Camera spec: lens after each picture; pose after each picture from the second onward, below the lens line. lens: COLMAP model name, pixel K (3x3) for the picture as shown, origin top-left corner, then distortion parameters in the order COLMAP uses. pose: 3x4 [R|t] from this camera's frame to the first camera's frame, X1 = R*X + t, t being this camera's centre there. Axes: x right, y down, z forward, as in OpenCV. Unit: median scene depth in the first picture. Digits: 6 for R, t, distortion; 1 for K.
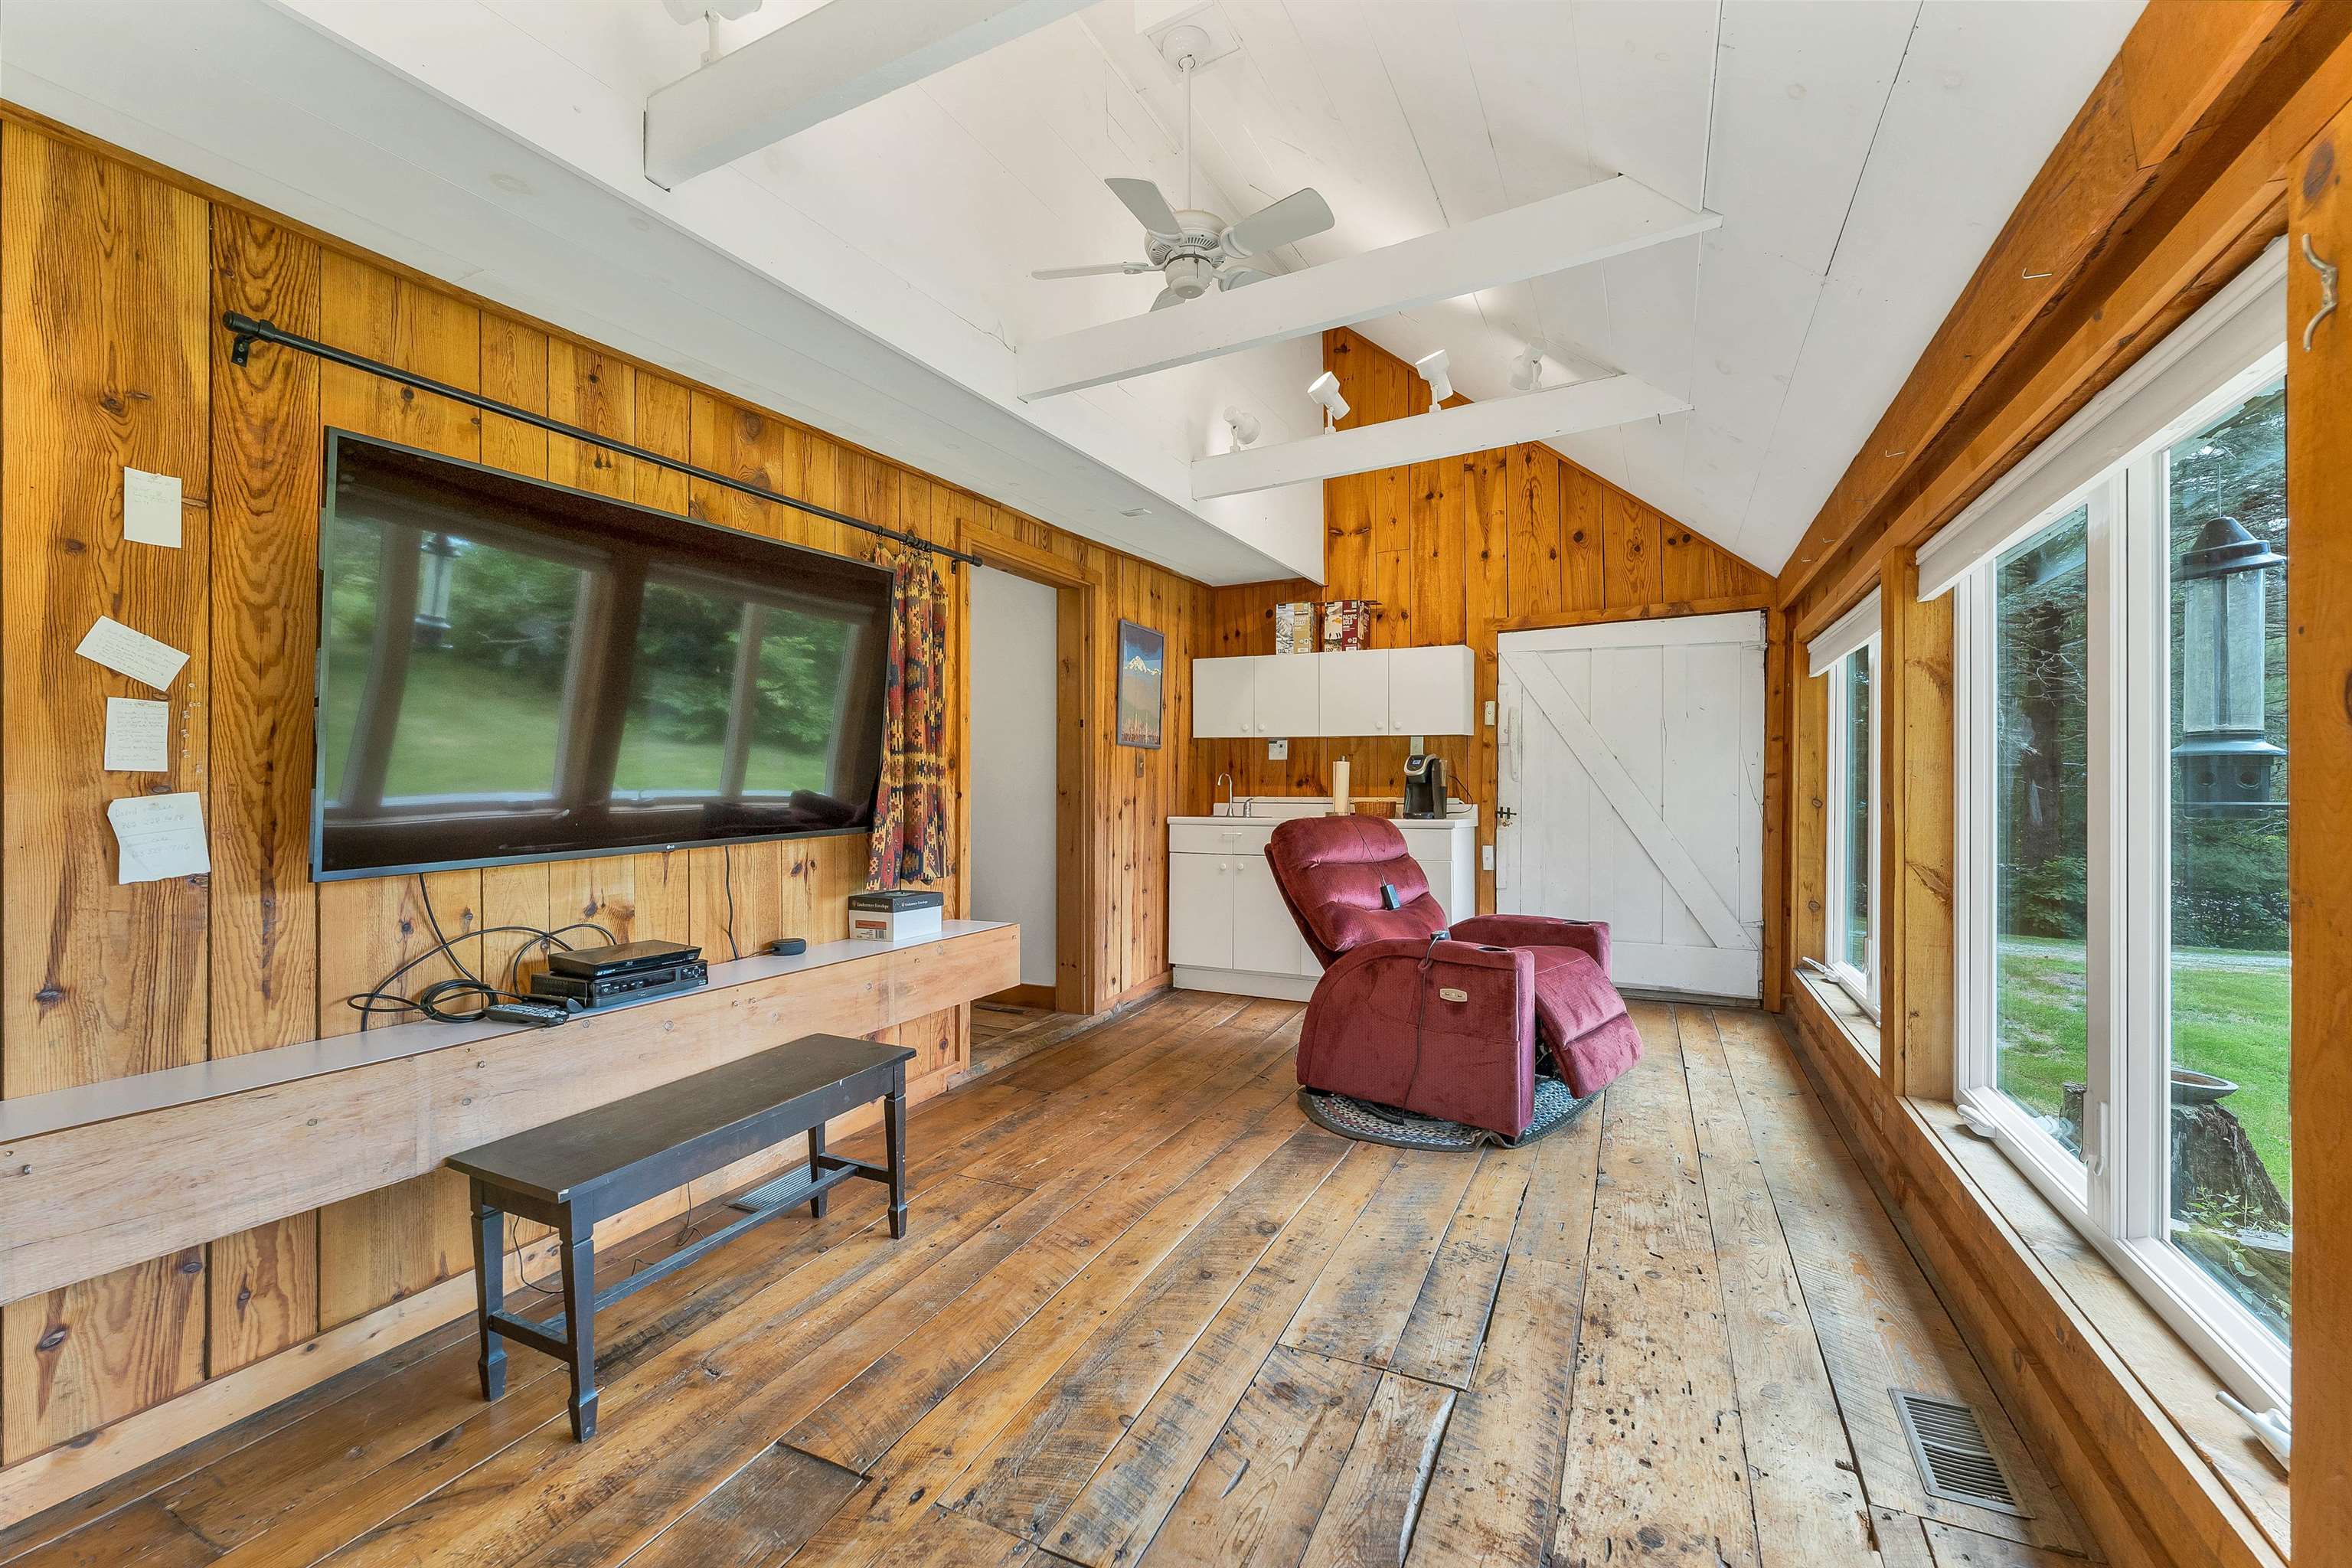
lens RADIAL K [[983.4, 0, 1181.6], [0, 983.4, 786.4], [0, 0, 1]] dist [0.003466, -0.001079]
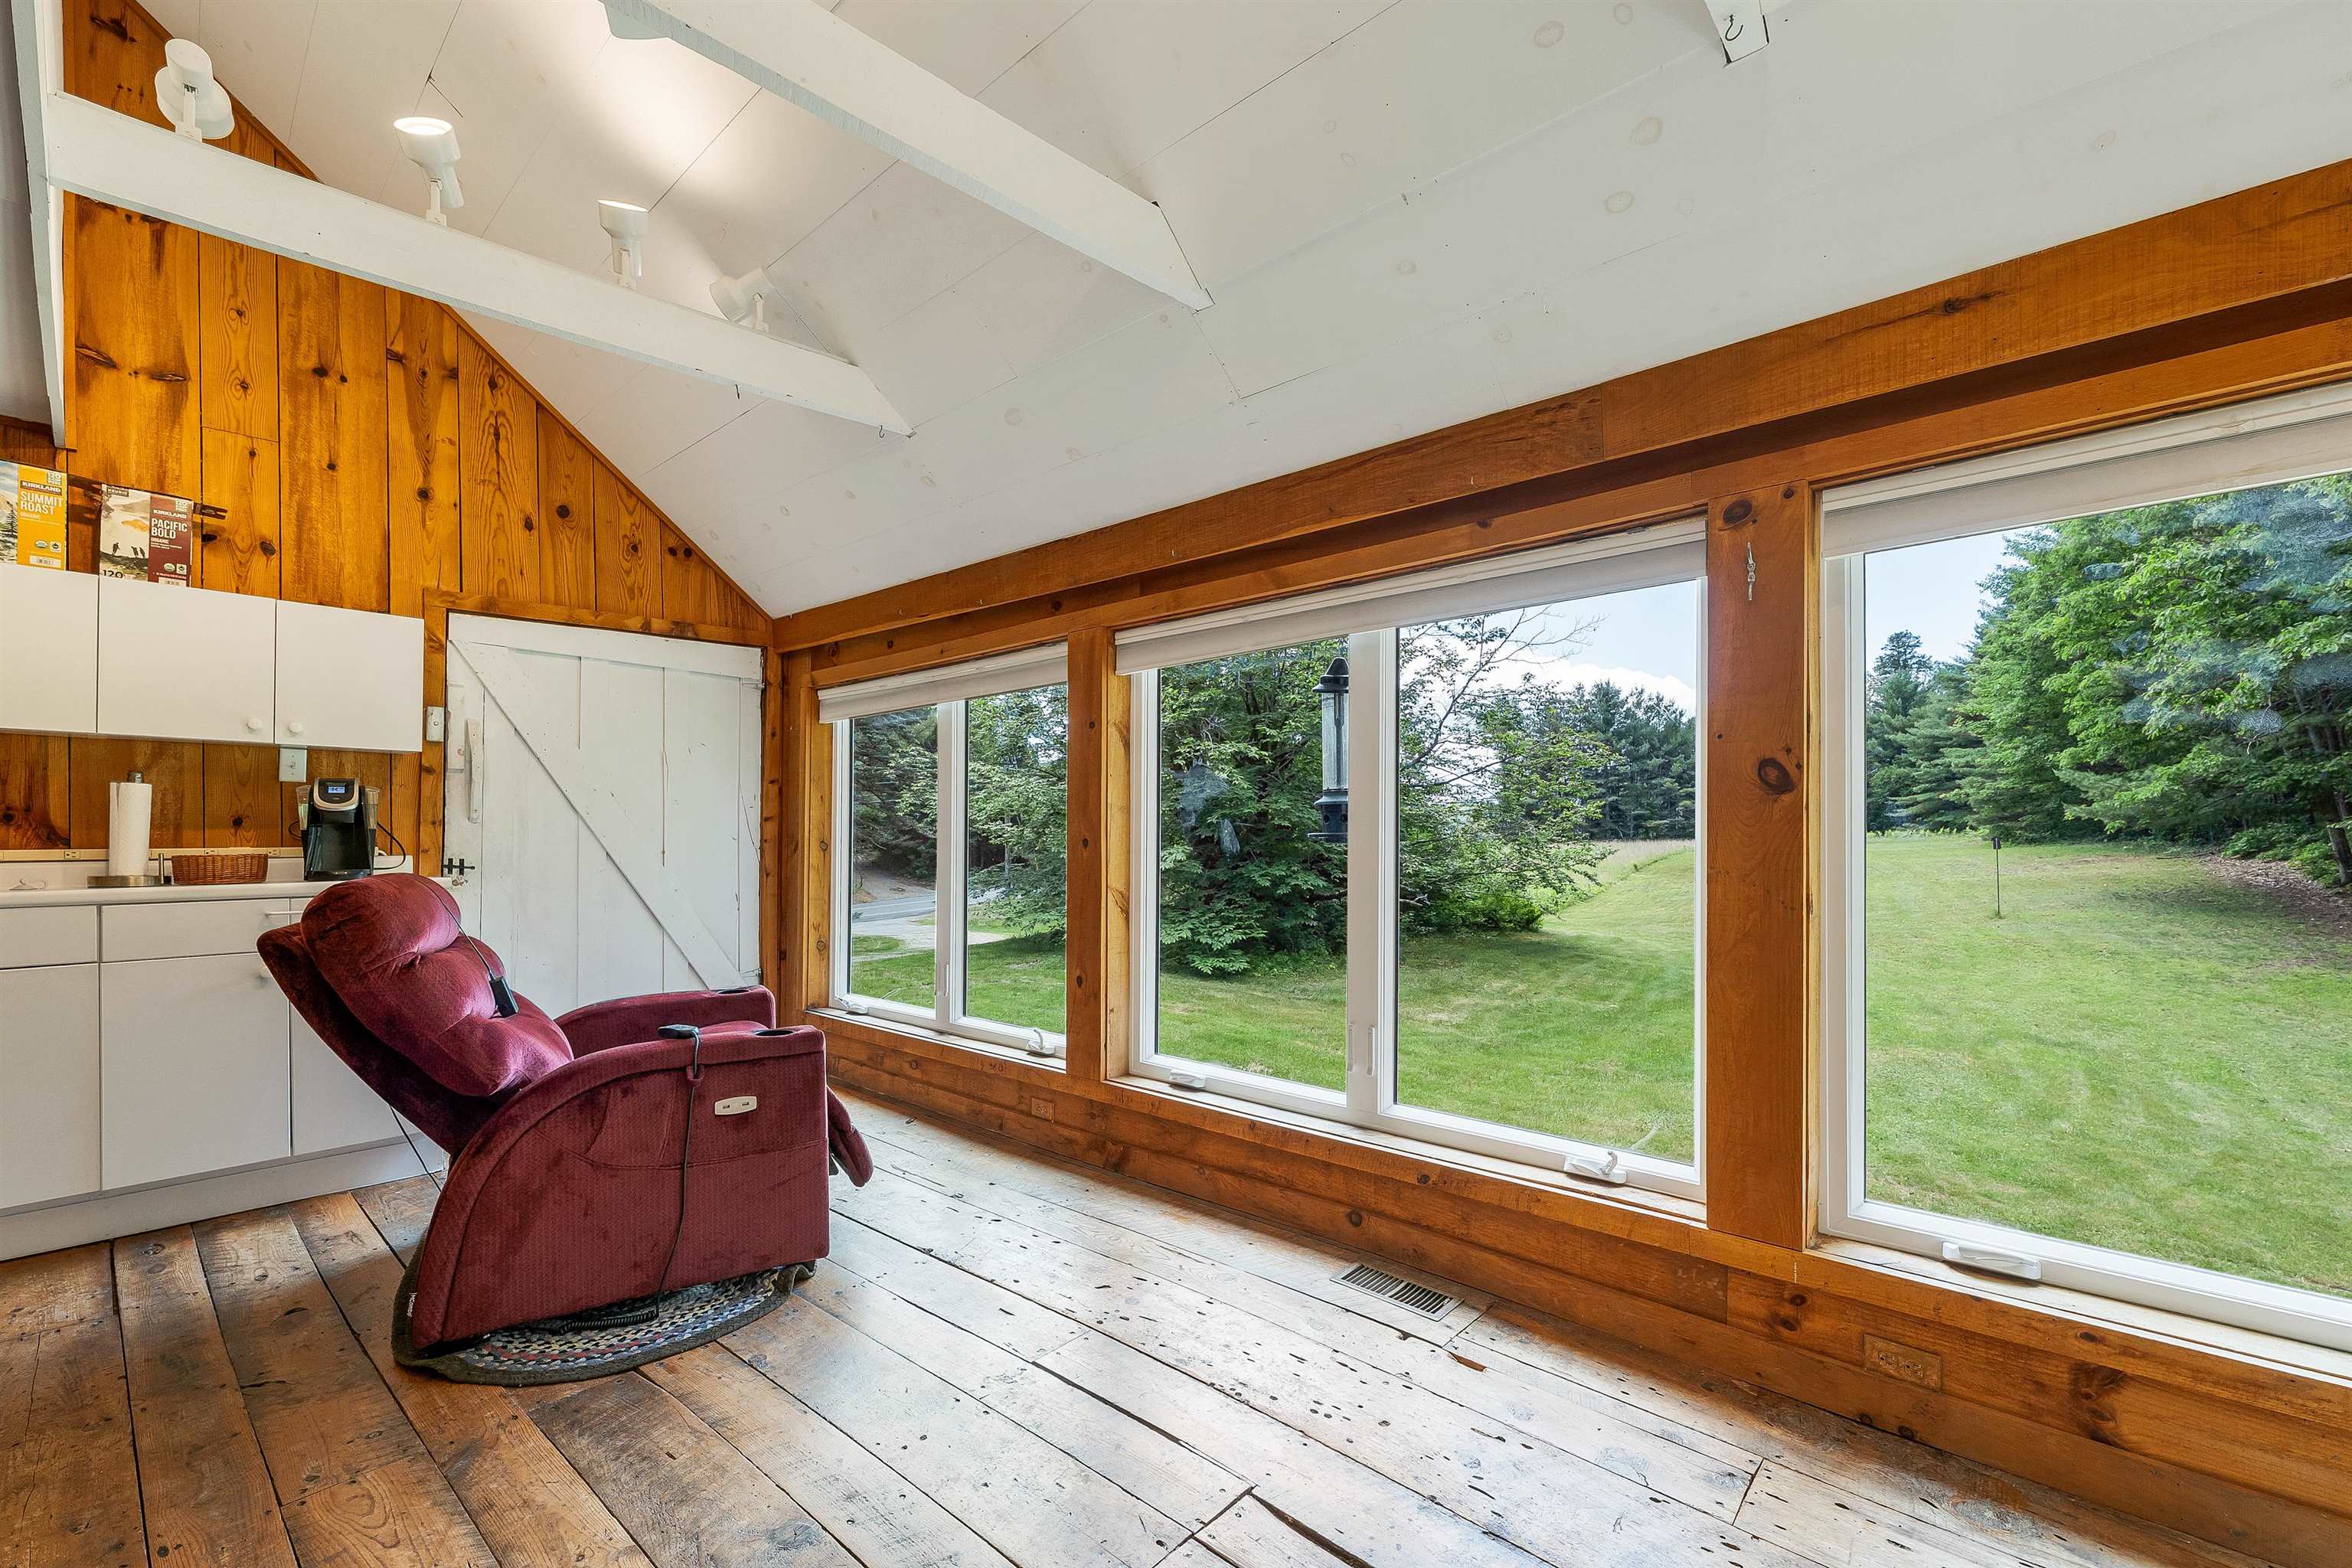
lens RADIAL K [[983.4, 0, 1233.0], [0, 983.4, 834.7], [0, 0, 1]] dist [0.003466, -0.001079]
pose [[0.274290, -0.000491, 0.961647, -0.209528], [0.004608, 0.999989, -0.000804, 0.007148], [-0.961636, 0.004652, 0.274289, 0.277291]]
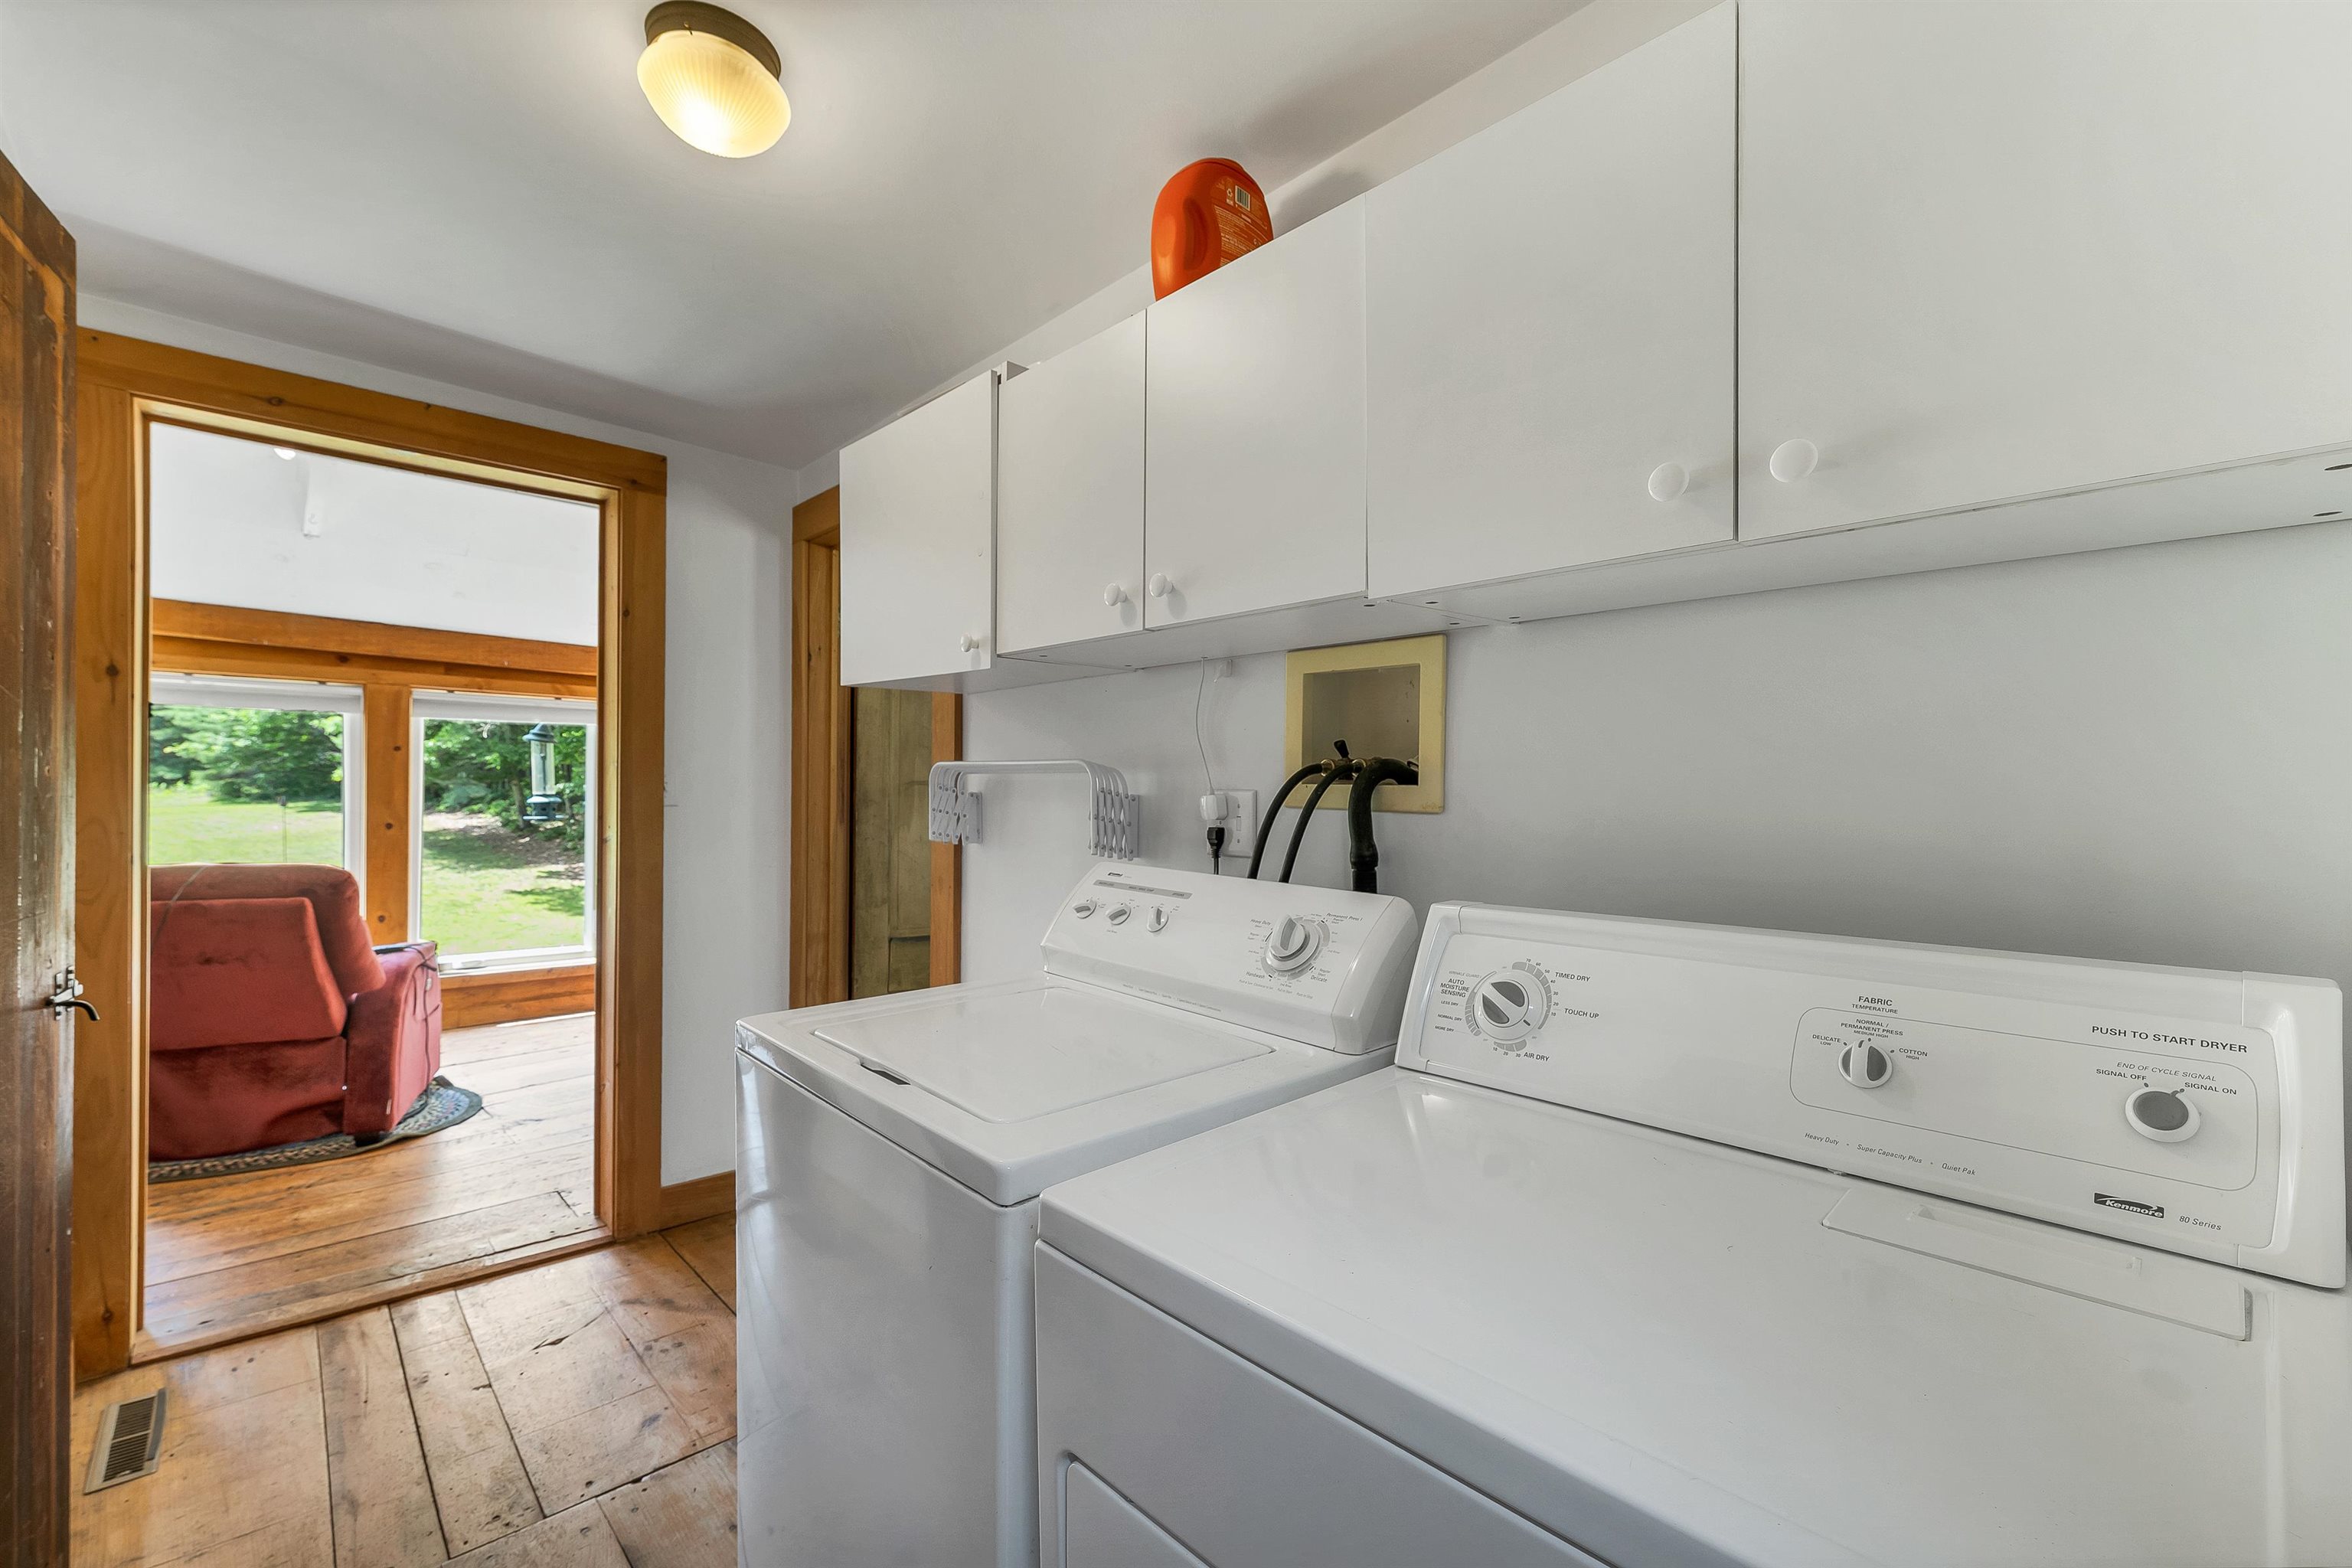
lens RADIAL K [[983.4, 0, 1176.3], [0, 983.4, 792.0], [0, 0, 1]] dist [0.003466, -0.001079]
pose [[-0.941174, -0.007815, 0.337831, -0.677374], [-0.008162, 0.999967, 0.000392, -0.029116], [-0.337822, -0.002389, -0.941207, 1.194961]]
